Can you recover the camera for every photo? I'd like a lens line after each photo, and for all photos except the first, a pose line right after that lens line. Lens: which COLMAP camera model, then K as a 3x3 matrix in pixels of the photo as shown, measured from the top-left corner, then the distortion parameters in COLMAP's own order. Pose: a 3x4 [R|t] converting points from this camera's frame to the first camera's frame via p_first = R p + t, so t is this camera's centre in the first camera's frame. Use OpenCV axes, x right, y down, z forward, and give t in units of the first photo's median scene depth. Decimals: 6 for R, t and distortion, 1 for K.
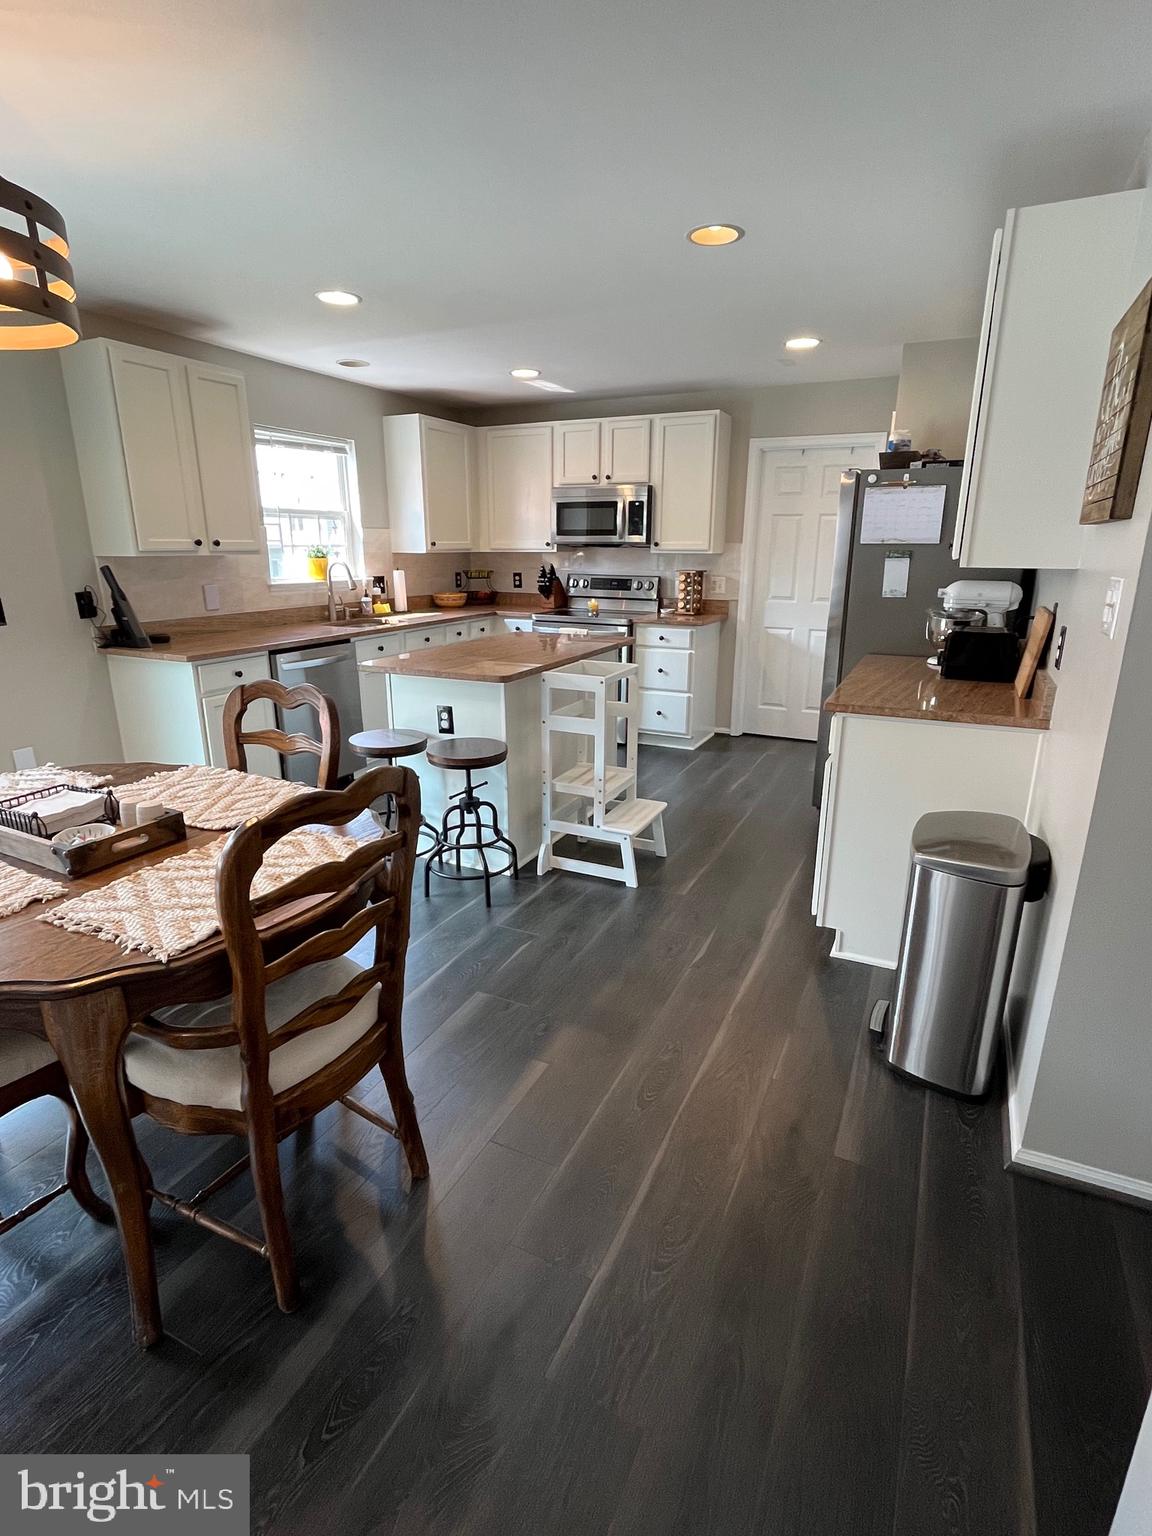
lens RADIAL K [[765.7, 0, 575.4], [0, 765.7, 763.7], [0, 0, 1]] dist [0.002178, 0.001183]
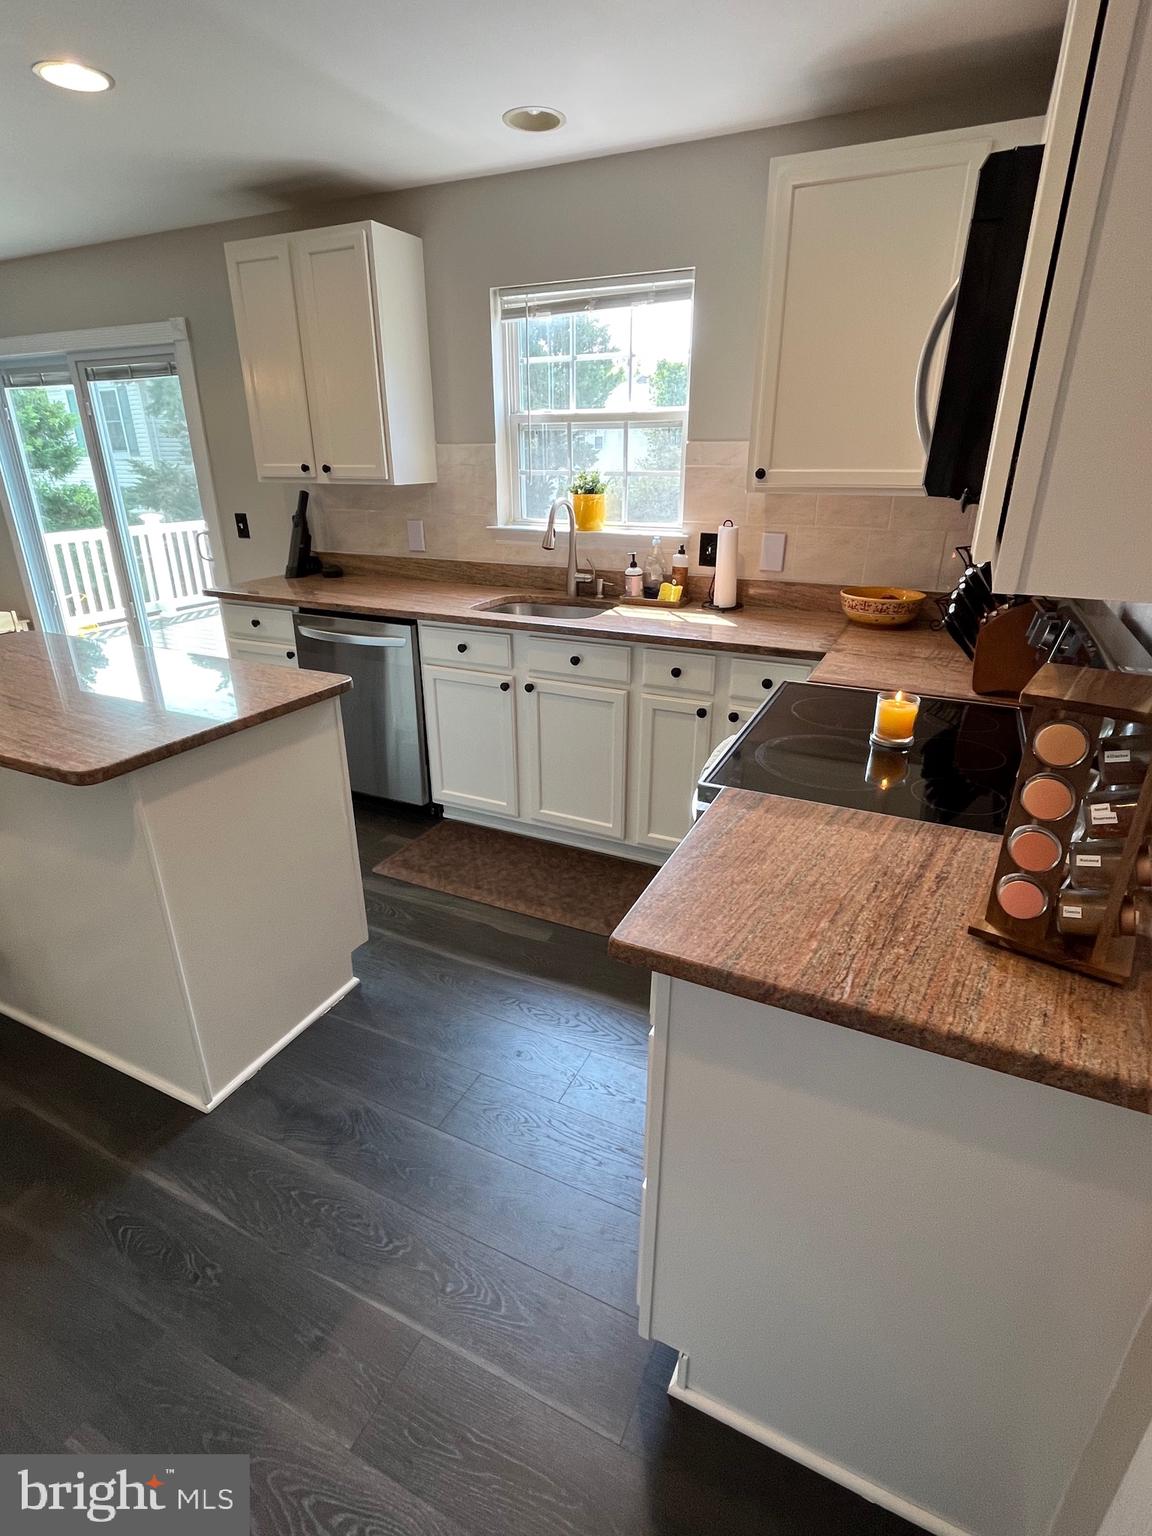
lens RADIAL K [[765.7, 0, 575.0], [0, 765.7, 766.3], [0, 0, 1]] dist [0.002178, 0.001183]
pose [[-0.000331, 0.370084, -0.928998, 0.318904], [-0.280302, 0.891722, 0.355334, -0.280617], [0.959912, 0.260518, 0.103440, 0.952578]]
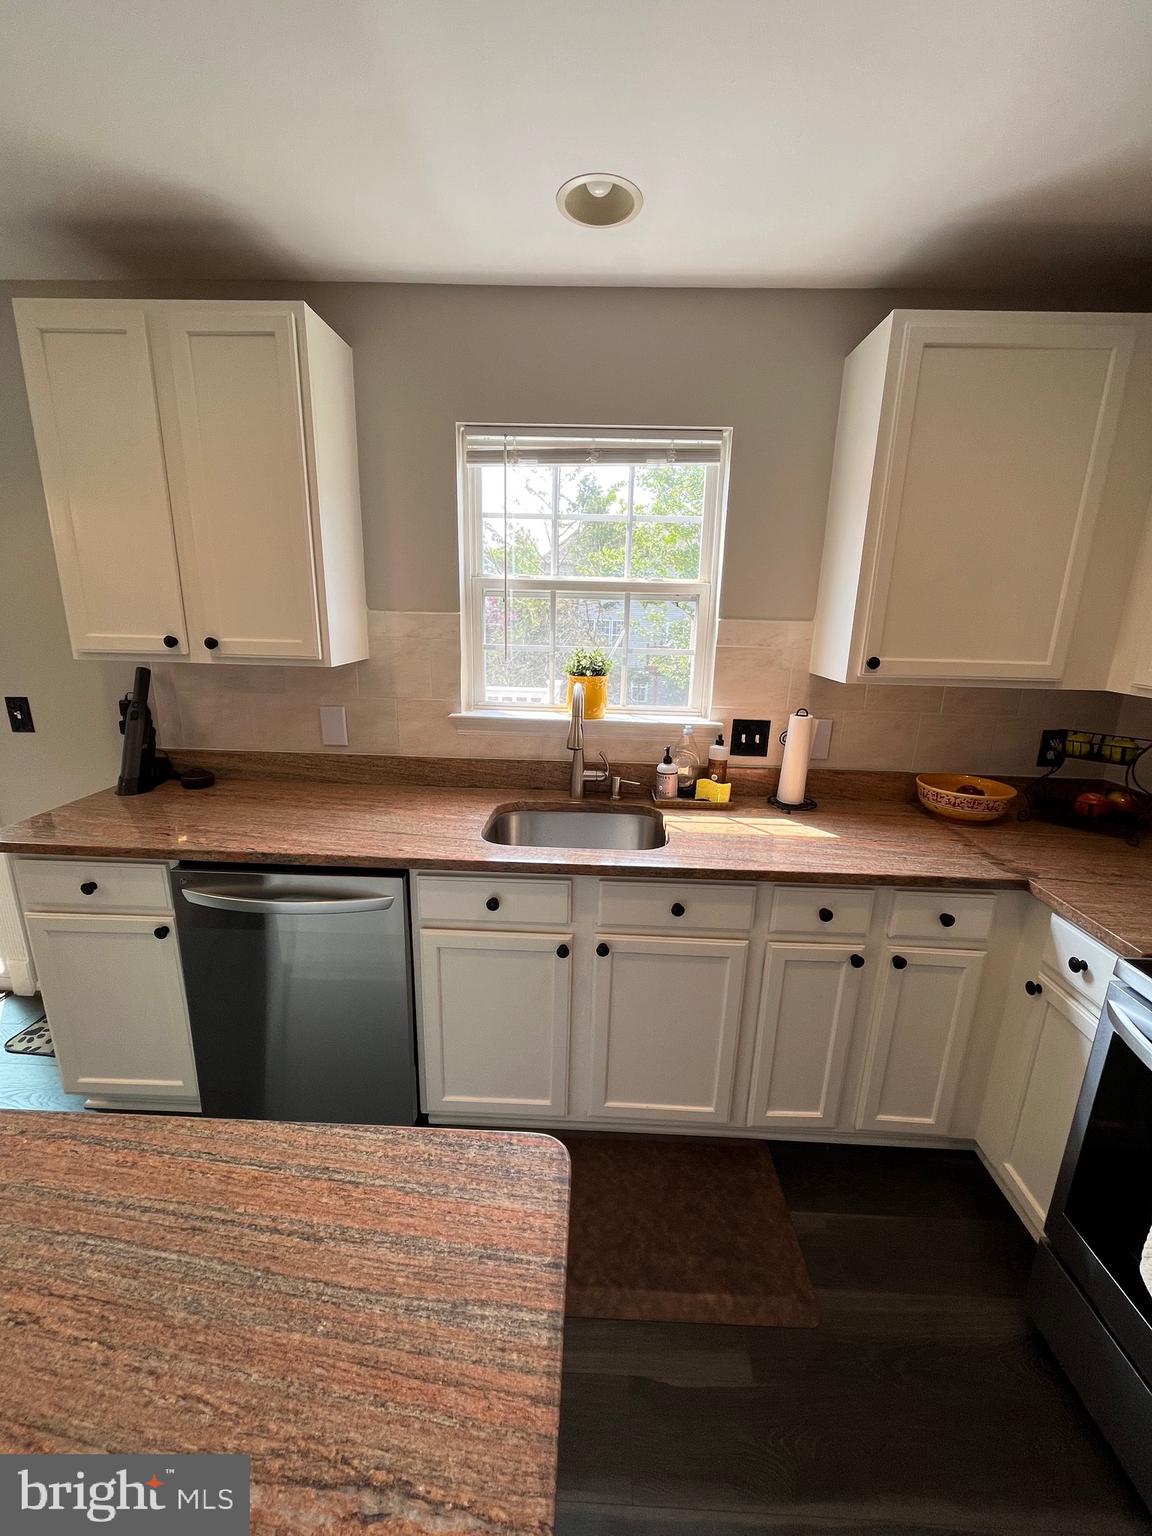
lens RADIAL K [[622.5, 0, 577.1], [0, 622.5, 768.3], [0, 0, 1]] dist [-0.001911, -0.000166]
pose [[0.405653, 0.231070, -0.884337, 0.043226], [-0.277479, 0.952989, 0.121726, -0.249523], [0.870891, 0.196006, 0.450700, 0.792640]]
